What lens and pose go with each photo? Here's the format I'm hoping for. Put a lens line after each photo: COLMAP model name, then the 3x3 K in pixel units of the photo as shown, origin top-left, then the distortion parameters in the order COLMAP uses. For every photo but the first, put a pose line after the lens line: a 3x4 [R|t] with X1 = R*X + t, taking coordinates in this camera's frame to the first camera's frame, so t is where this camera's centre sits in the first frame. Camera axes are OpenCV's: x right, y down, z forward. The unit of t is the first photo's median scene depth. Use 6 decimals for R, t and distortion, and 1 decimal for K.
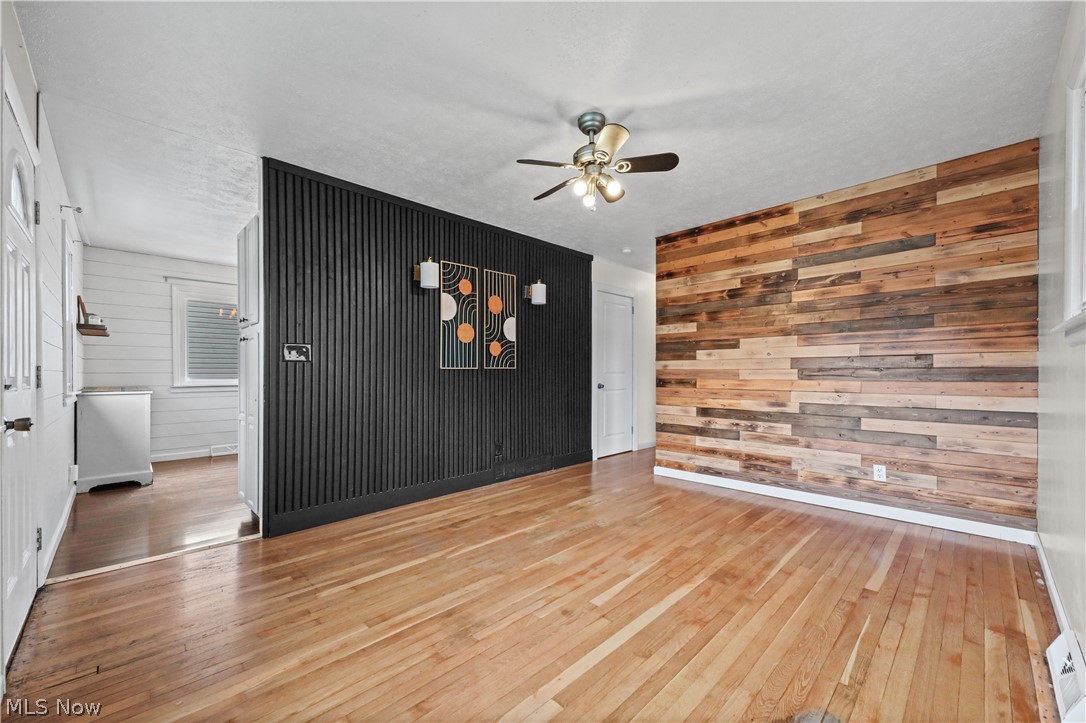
lens RADIAL K [[425.2, 0, 541.9], [0, 425.2, 370.7], [0, 0, 1]] dist [0.003951, -0.000370]
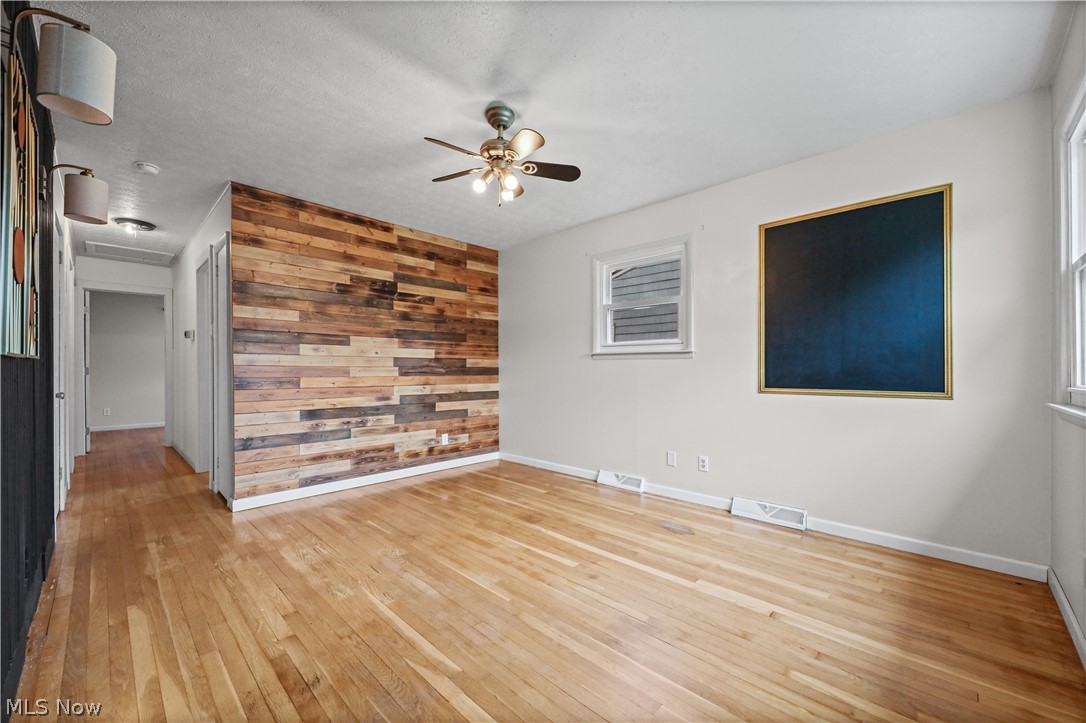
lens RADIAL K [[425.2, 0, 541.9], [0, 425.2, 370.7], [0, 0, 1]] dist [0.003951, -0.000370]
pose [[-0.028030, -0.001141, 0.999606, -0.629083], [-0.006522, 0.999978, 0.000958, 0.002210], [-0.999586, -0.006492, -0.028037, 0.671340]]
